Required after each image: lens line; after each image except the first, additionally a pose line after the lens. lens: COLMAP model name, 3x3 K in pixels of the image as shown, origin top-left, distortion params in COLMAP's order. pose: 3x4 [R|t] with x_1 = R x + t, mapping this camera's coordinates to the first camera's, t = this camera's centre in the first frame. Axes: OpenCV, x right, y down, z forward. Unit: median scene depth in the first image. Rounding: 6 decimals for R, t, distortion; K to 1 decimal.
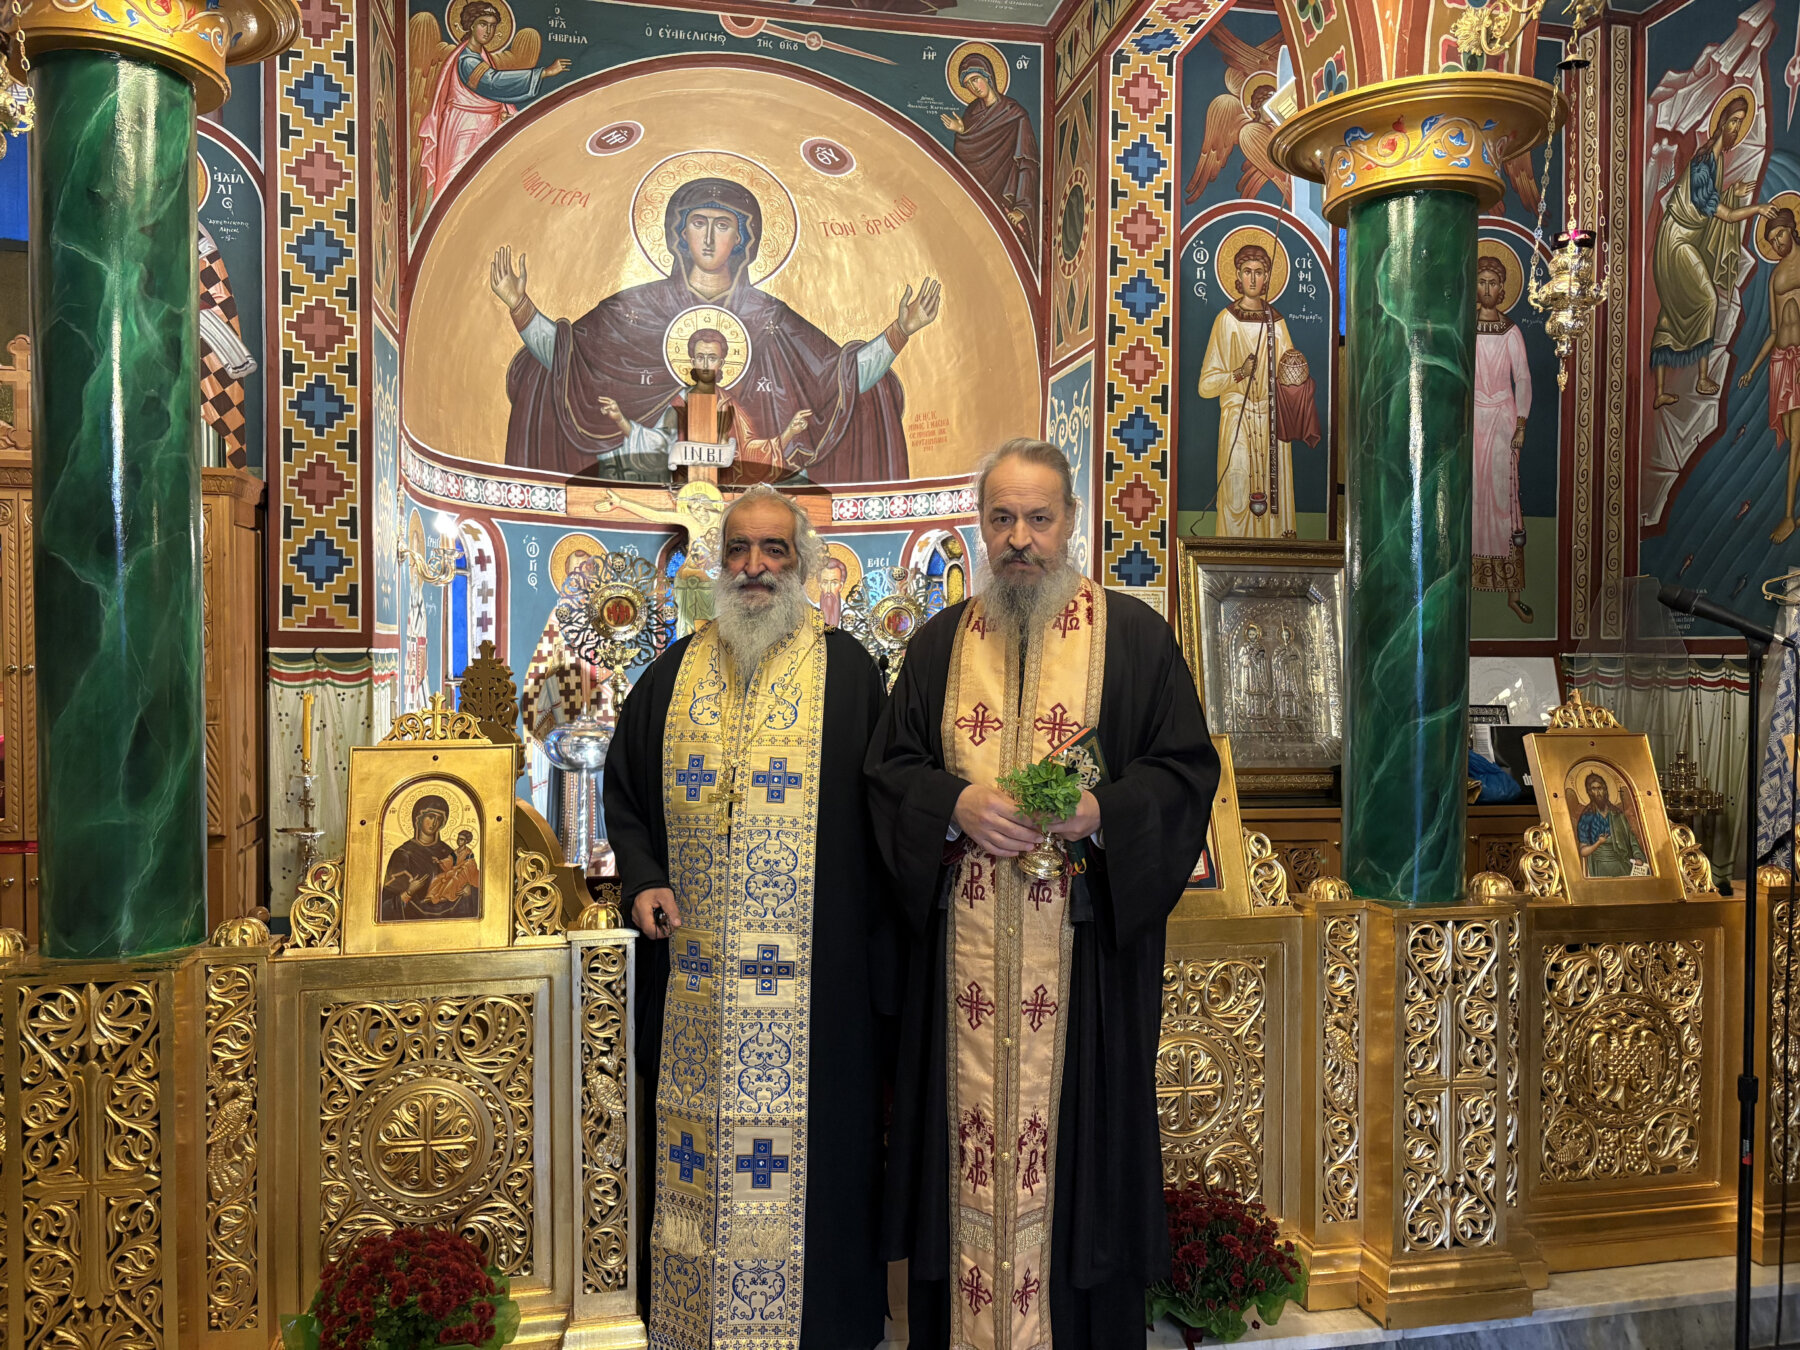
lens RADIAL K [[1376.5, 0, 892.8], [0, 1376.5, 687.5], [0, 0, 1]] dist [0.032431, -0.030773]
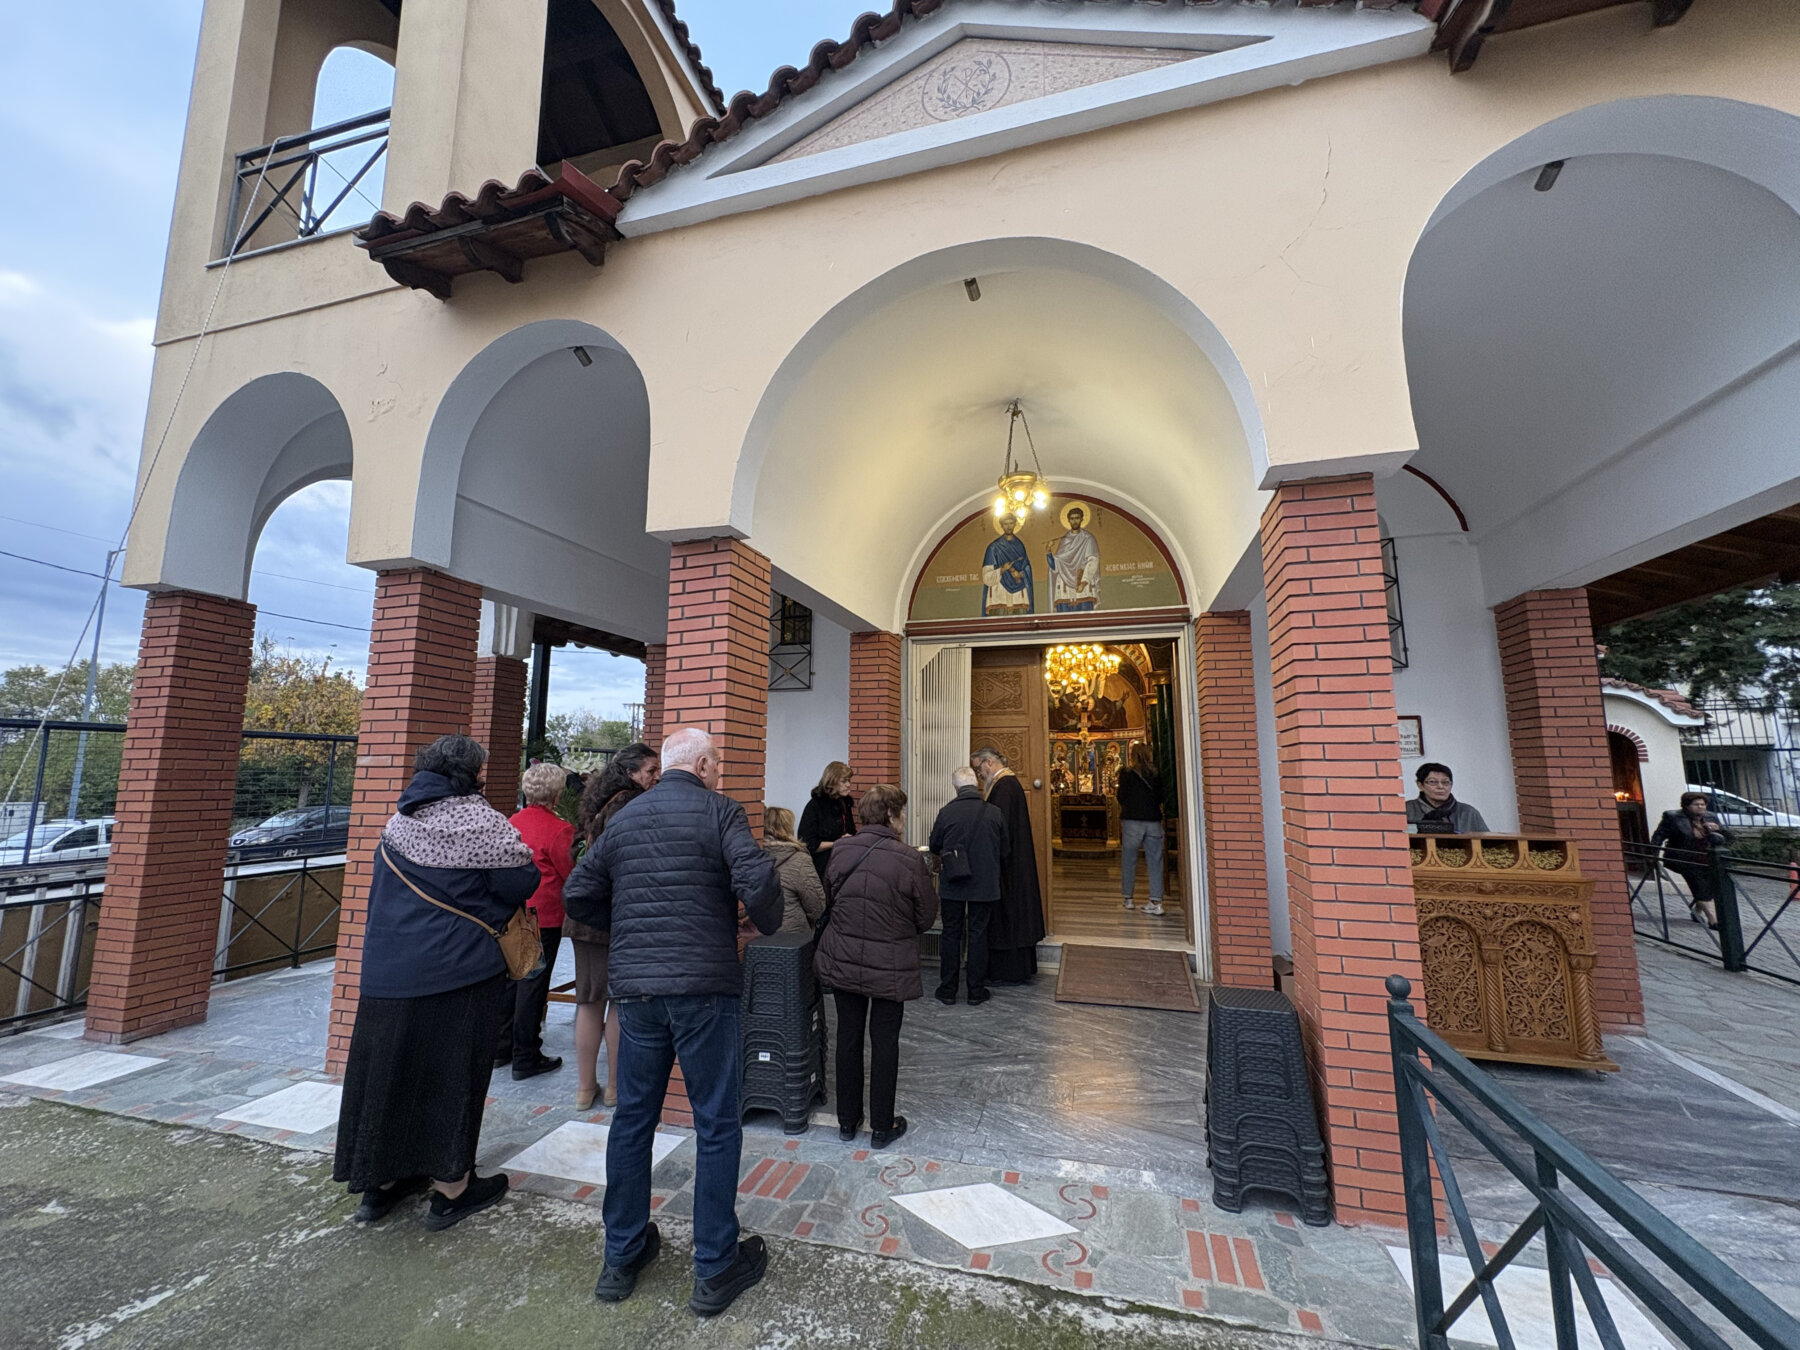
lens RADIAL K [[723.8, 0, 905.3], [0, 723.8, 673.7], [0, 0, 1]] dist [0.002061, 0.000390]
pose [[0.889437, -0.064597, -0.452469, 0.619455], [-0.007788, 0.987677, -0.156315, 0.074115], [0.456991, 0.142556, 0.877973, -2.057765]]
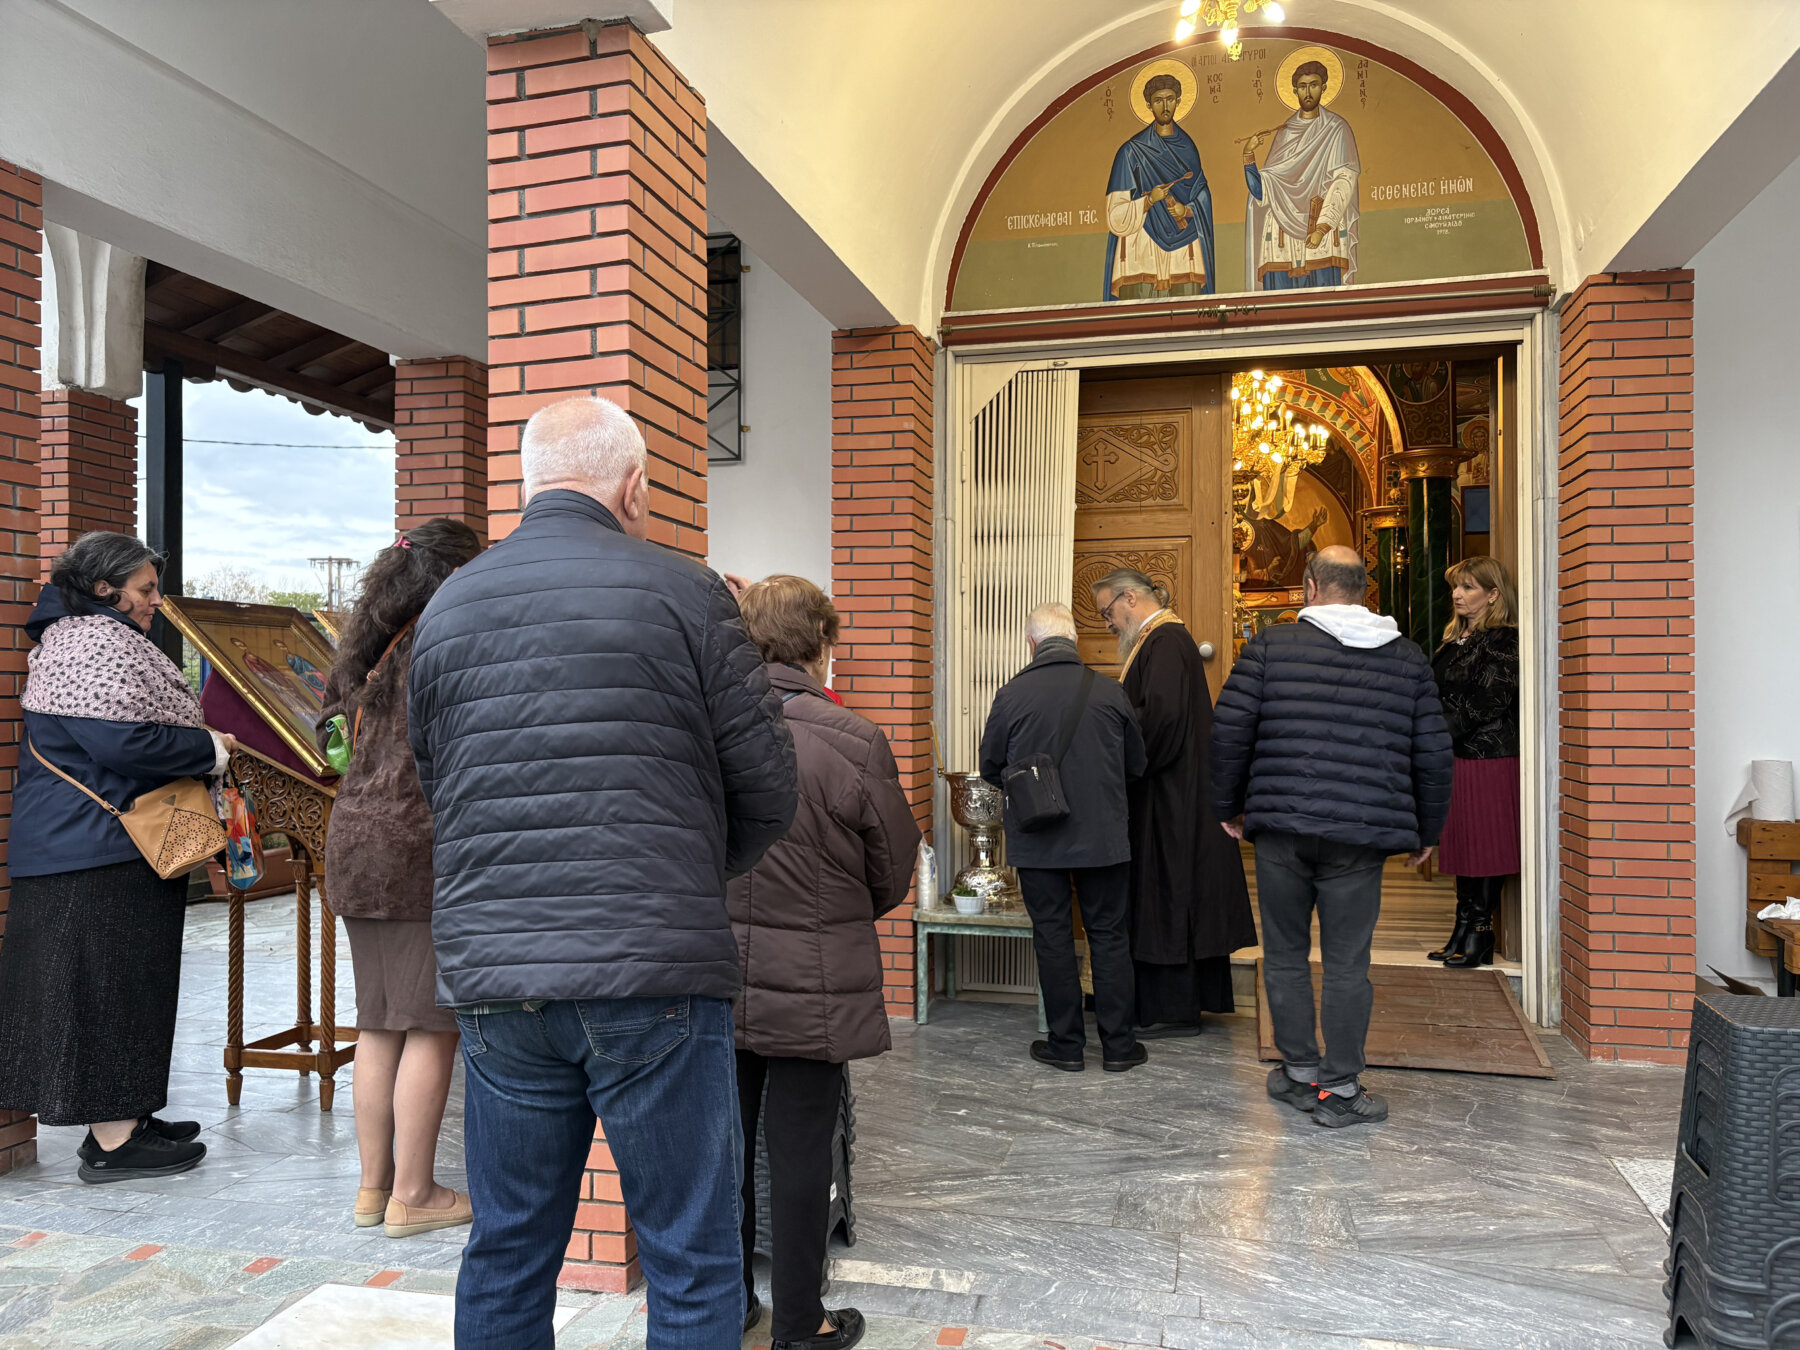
lens RADIAL K [[1376.5, 0, 891.8], [0, 1376.5, 688.7], [0, 0, 1]] dist [0.032431, -0.030773]
pose [[0.902127, -0.006746, -0.431417, 0.502478], [-0.005239, 0.999633, -0.026586, 0.133515], [0.431438, 0.026244, 0.901761, -2.004023]]
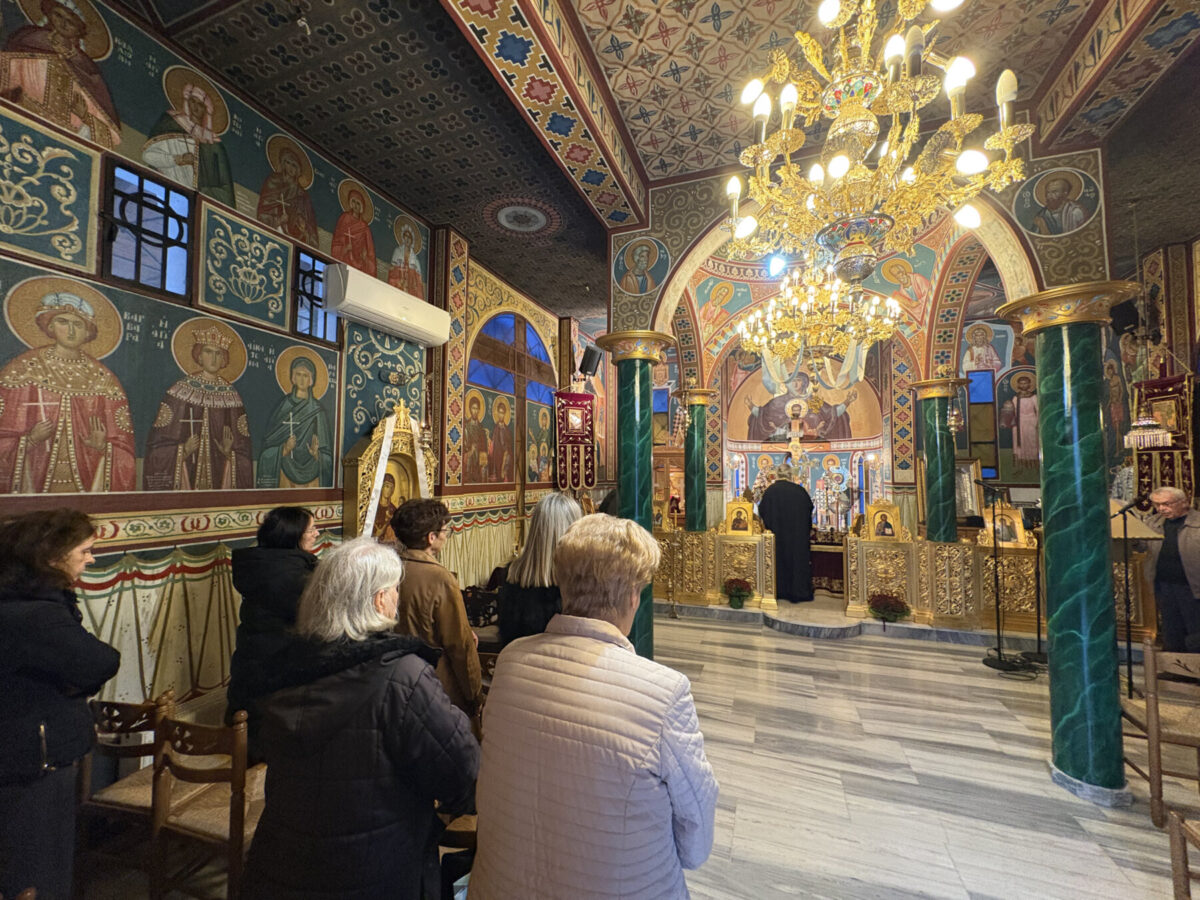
lens RADIAL K [[482.5, 0, 600.7], [0, 482.5, 451.9], [0, 0, 1]] dist [0.002061, 0.000390]
pose [[0.848955, -0.023743, -0.527931, 0.170123], [-0.012027, 0.997863, -0.064218, -0.023695], [0.528328, 0.060868, 0.846856, -0.694537]]
